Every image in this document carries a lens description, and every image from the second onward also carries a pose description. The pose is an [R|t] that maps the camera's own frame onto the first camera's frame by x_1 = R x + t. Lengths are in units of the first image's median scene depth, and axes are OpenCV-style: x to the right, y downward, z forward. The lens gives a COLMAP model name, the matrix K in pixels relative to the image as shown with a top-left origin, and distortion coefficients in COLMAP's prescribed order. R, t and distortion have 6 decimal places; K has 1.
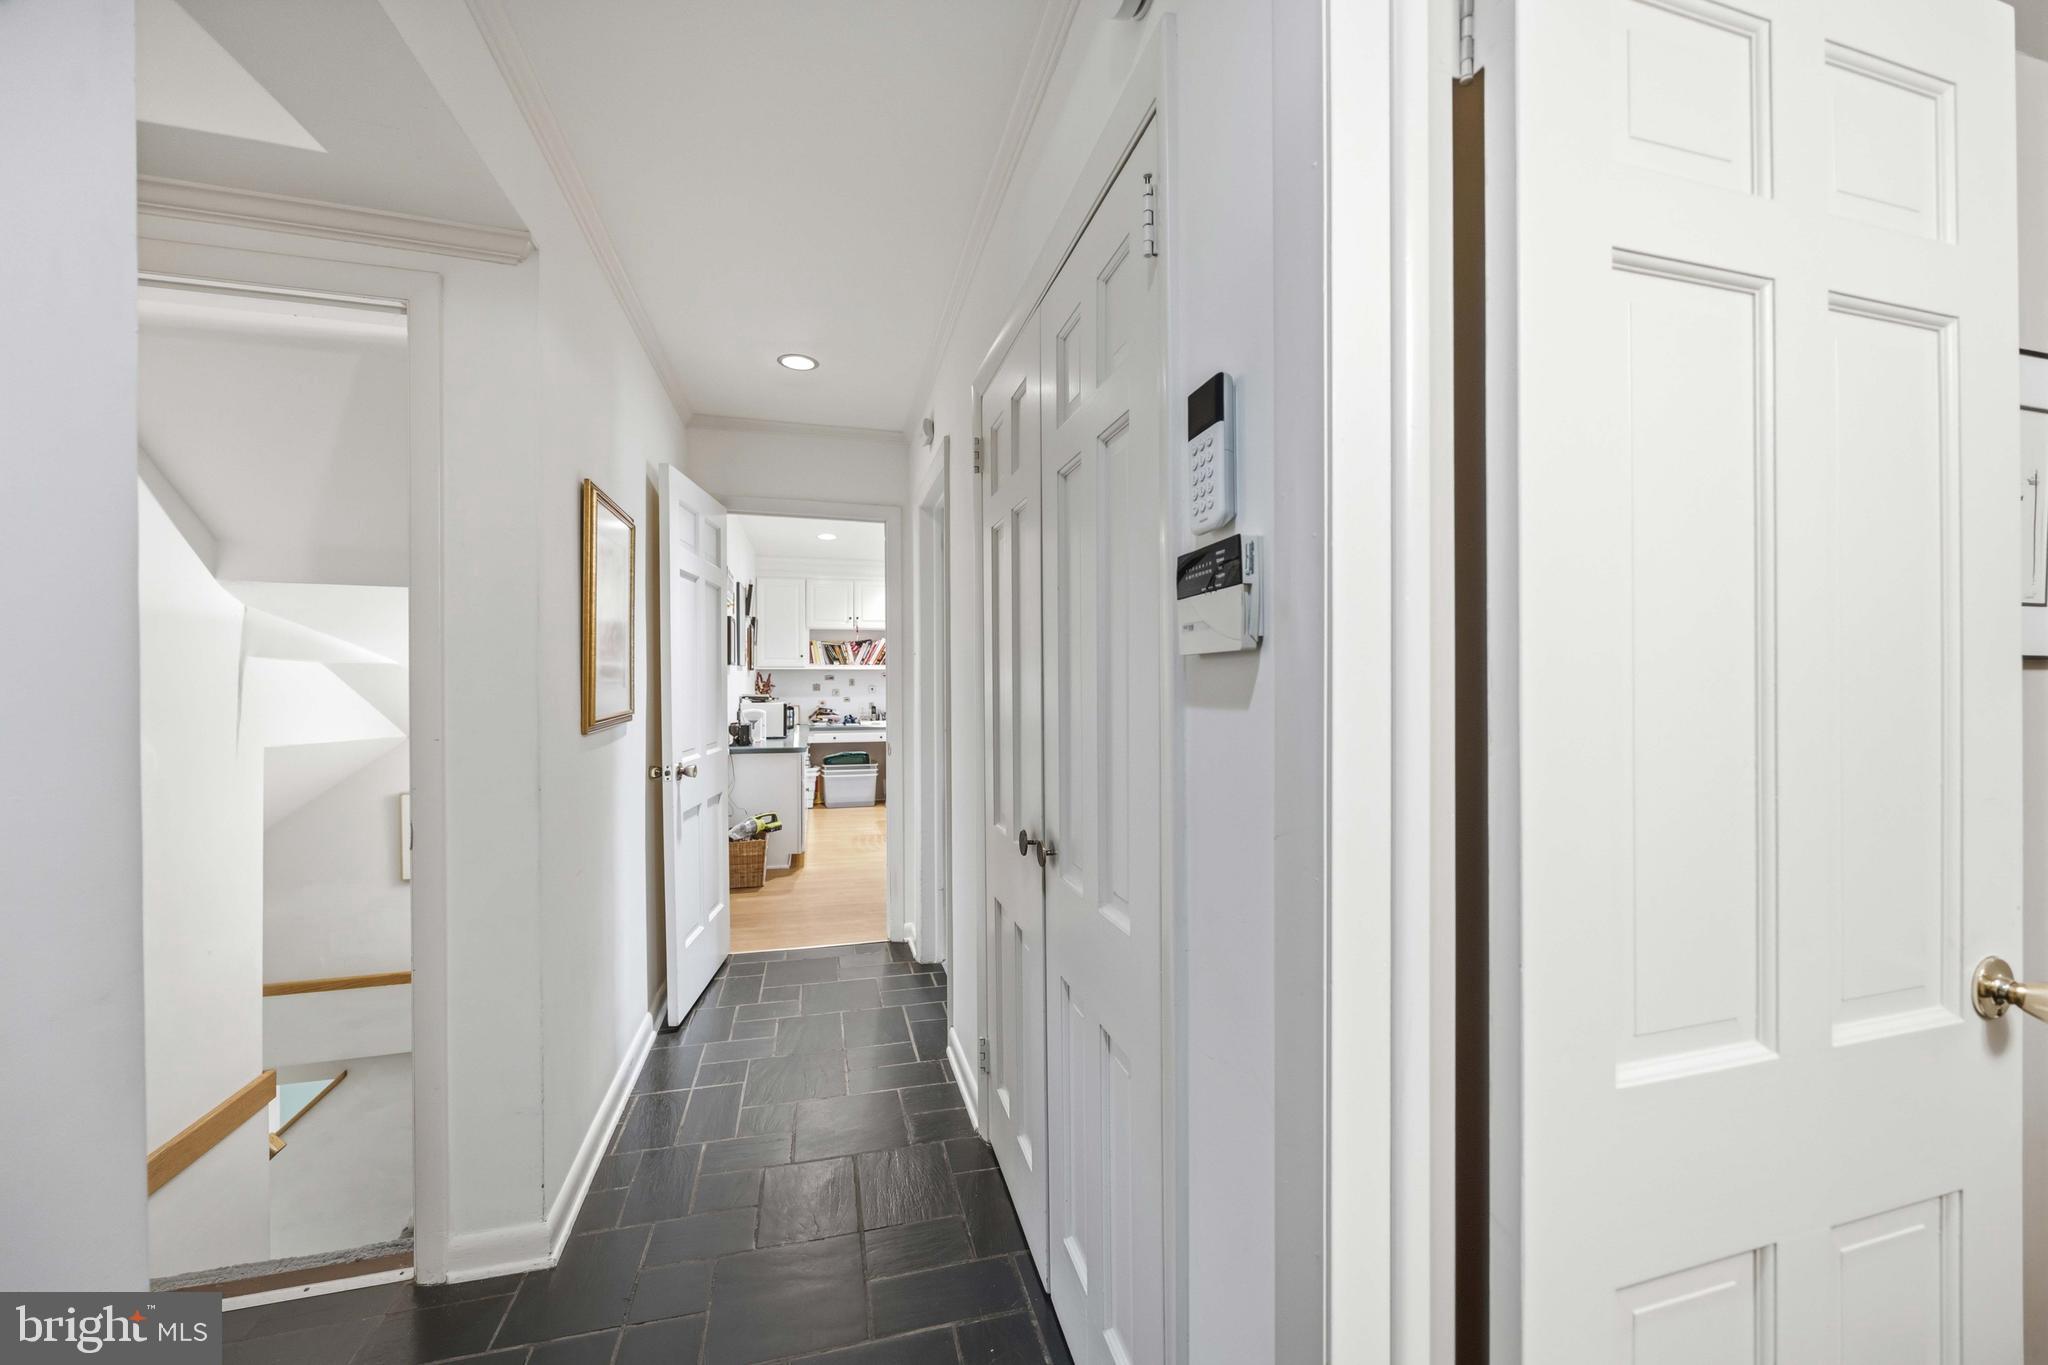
lens RADIAL K [[766.9, 0, 1024.0], [0, 766.9, 682.5], [0, 0, 1]] dist [-0.000989, 0.000002]
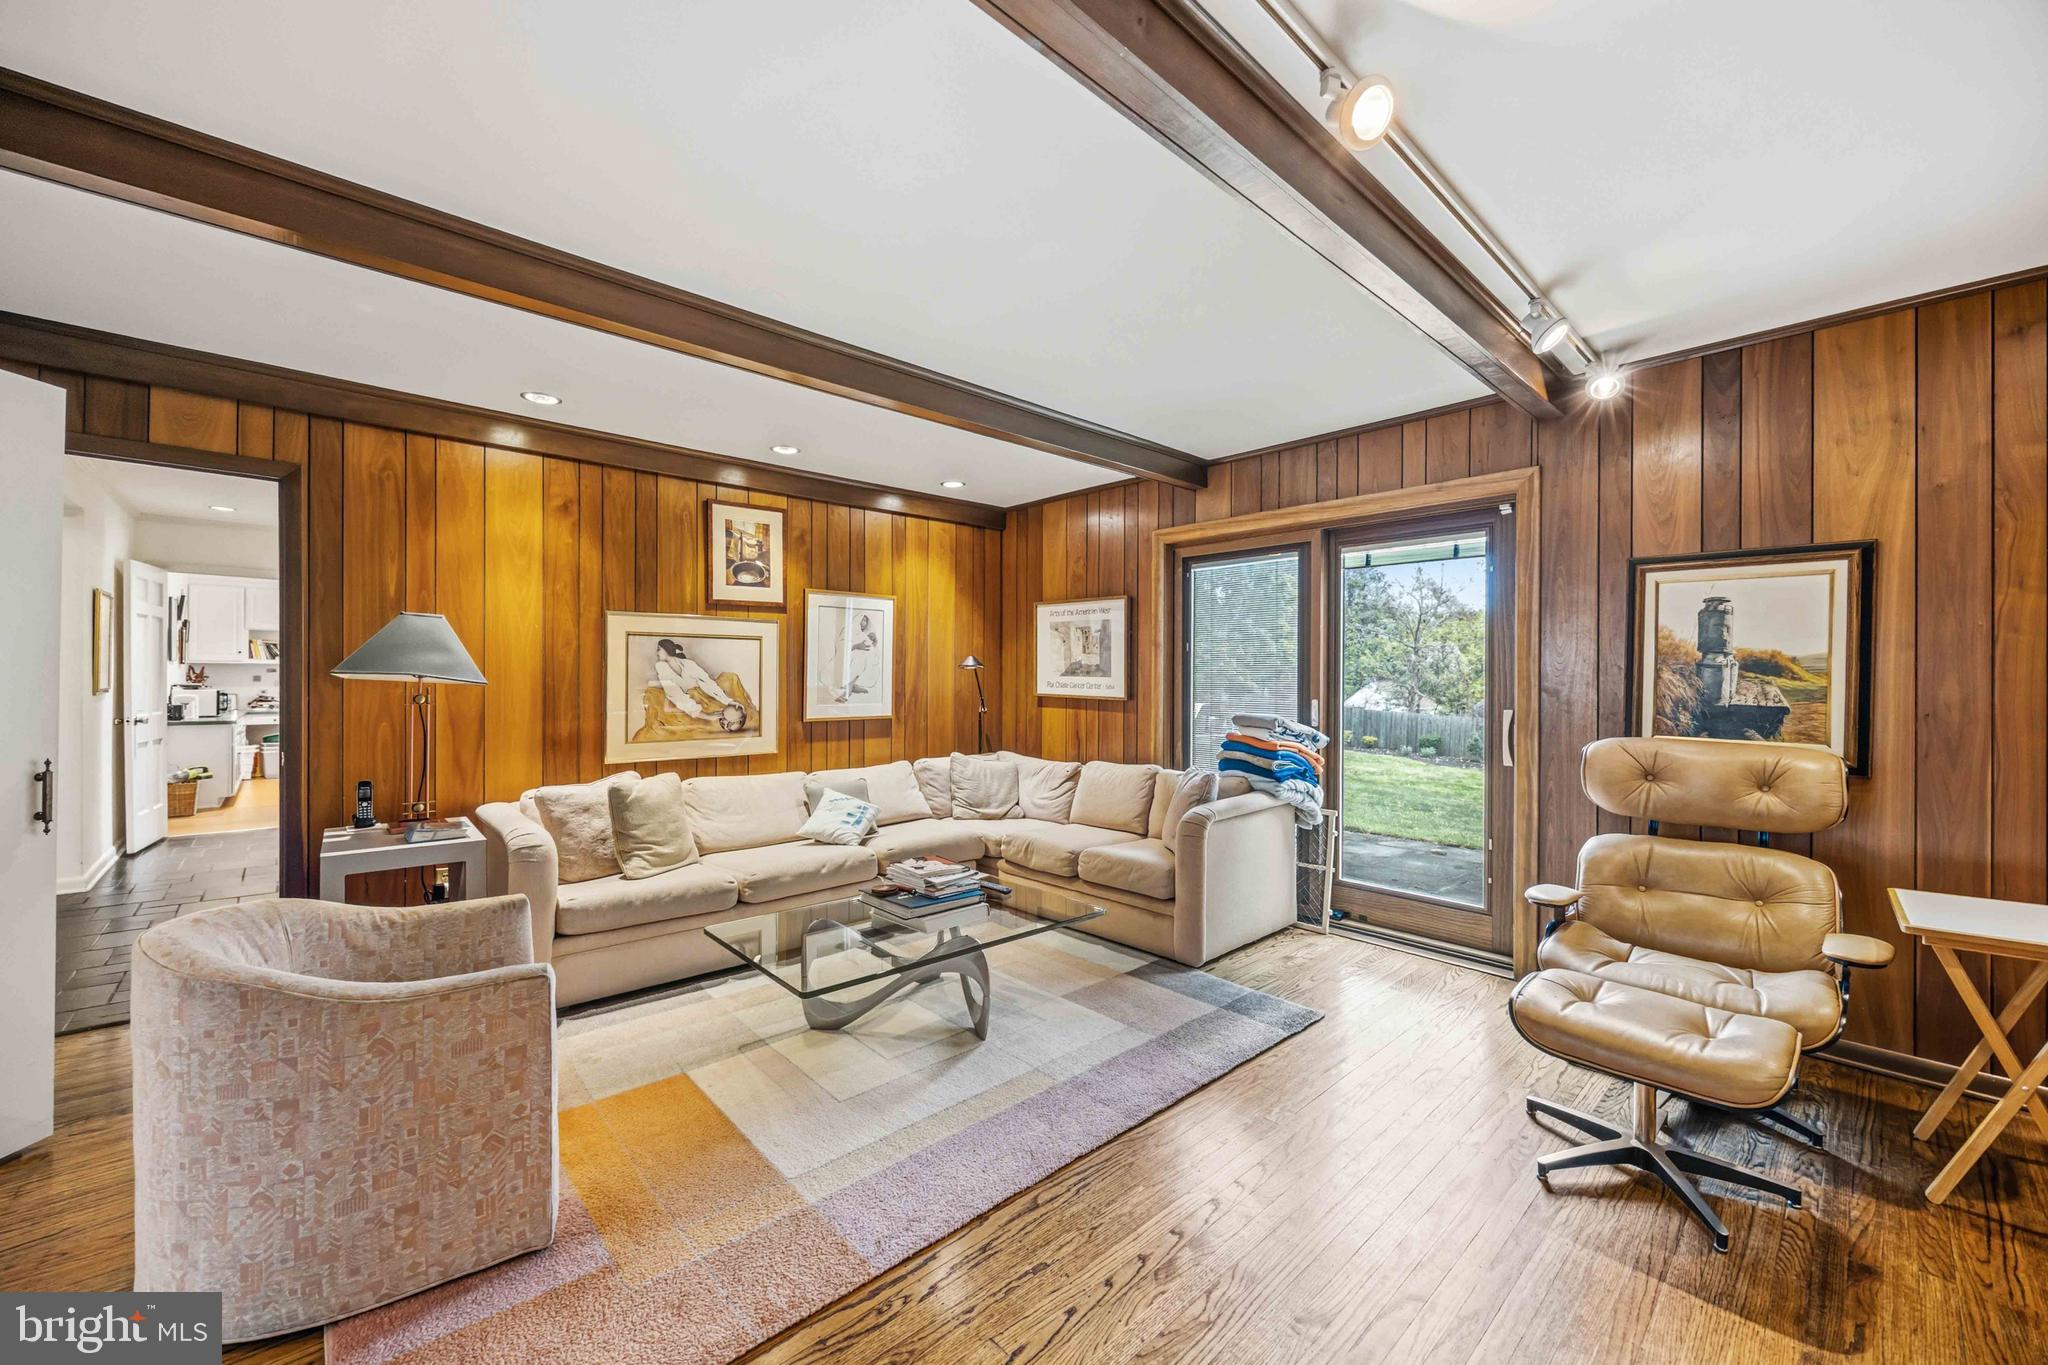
lens RADIAL K [[797.4, 0, 1024.0], [0, 797.4, 682.5], [0, 0, 1]] dist [0.000282, -0.000032]
pose [[0.887884, 0.010155, 0.459955, 0.325164], [-0.011389, 0.999935, -0.000092, -0.001670], [-0.459926, -0.005157, 0.887942, -0.967056]]
